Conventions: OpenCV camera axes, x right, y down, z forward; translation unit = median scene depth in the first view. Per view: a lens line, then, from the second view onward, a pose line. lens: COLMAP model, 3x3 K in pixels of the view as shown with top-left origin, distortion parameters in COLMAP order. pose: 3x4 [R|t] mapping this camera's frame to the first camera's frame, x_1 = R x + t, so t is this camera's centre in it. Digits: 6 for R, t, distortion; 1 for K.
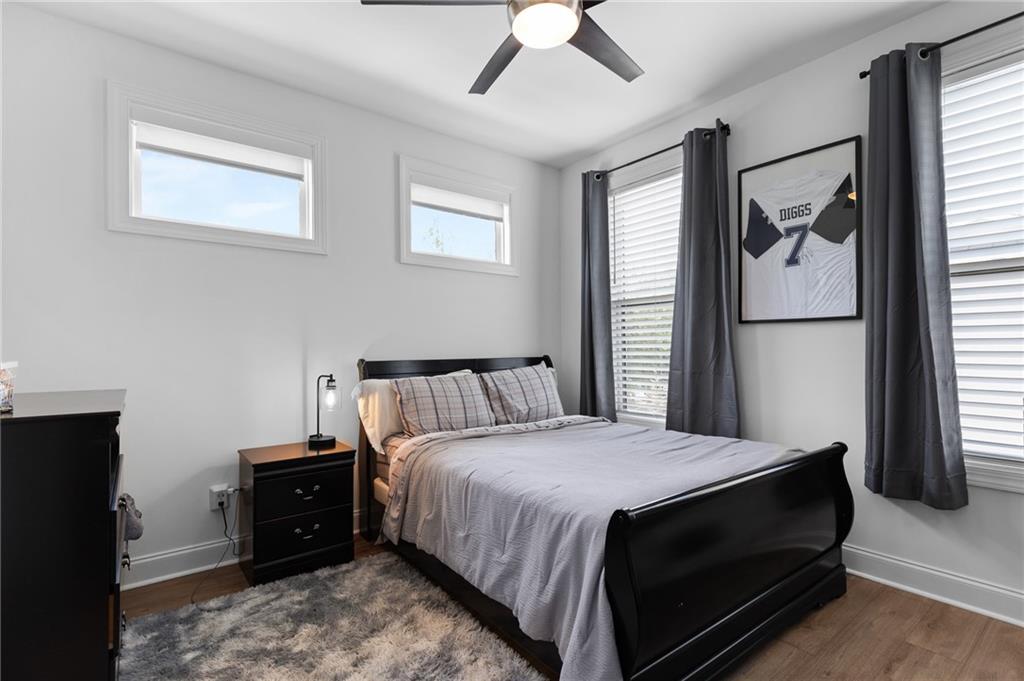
lens RADIAL K [[462.7, 0, 518.6], [0, 462.7, 344.1], [0, 0, 1]] dist [0.002393, 0.000185]
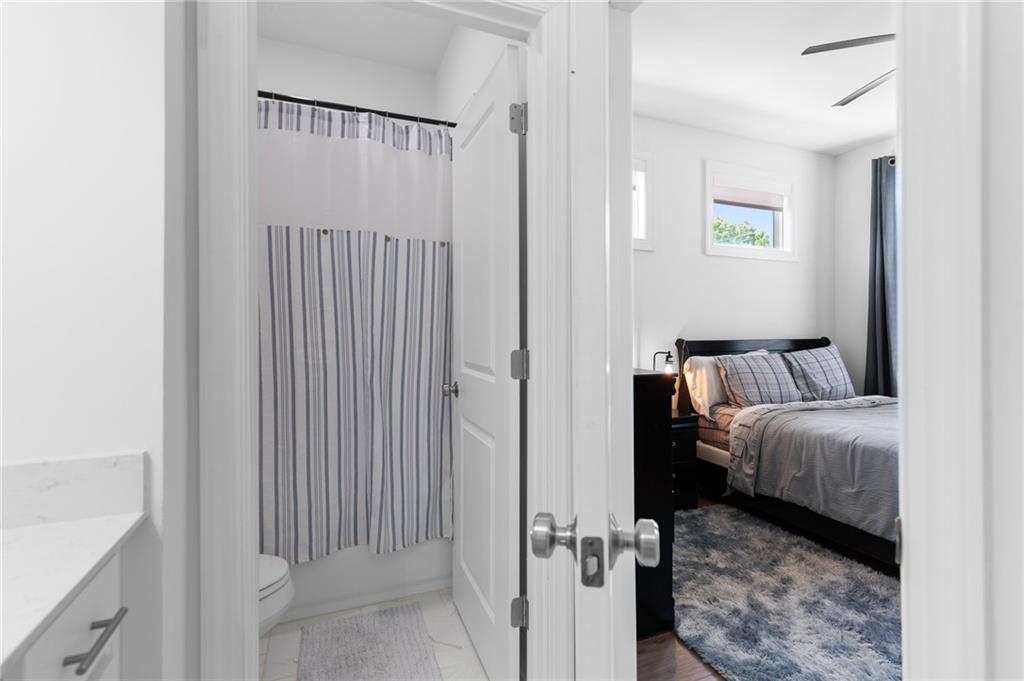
lens RADIAL K [[465.7, 0, 511.4], [0, 465.7, 324.0], [0, 0, 1]] dist [0.001641, 0.000148]
pose [[0.966082, 0.006173, -0.258161, -0.473097], [-0.005653, 0.999980, 0.002755, -0.005645], [0.258173, -0.001202, 0.966098, -0.260650]]
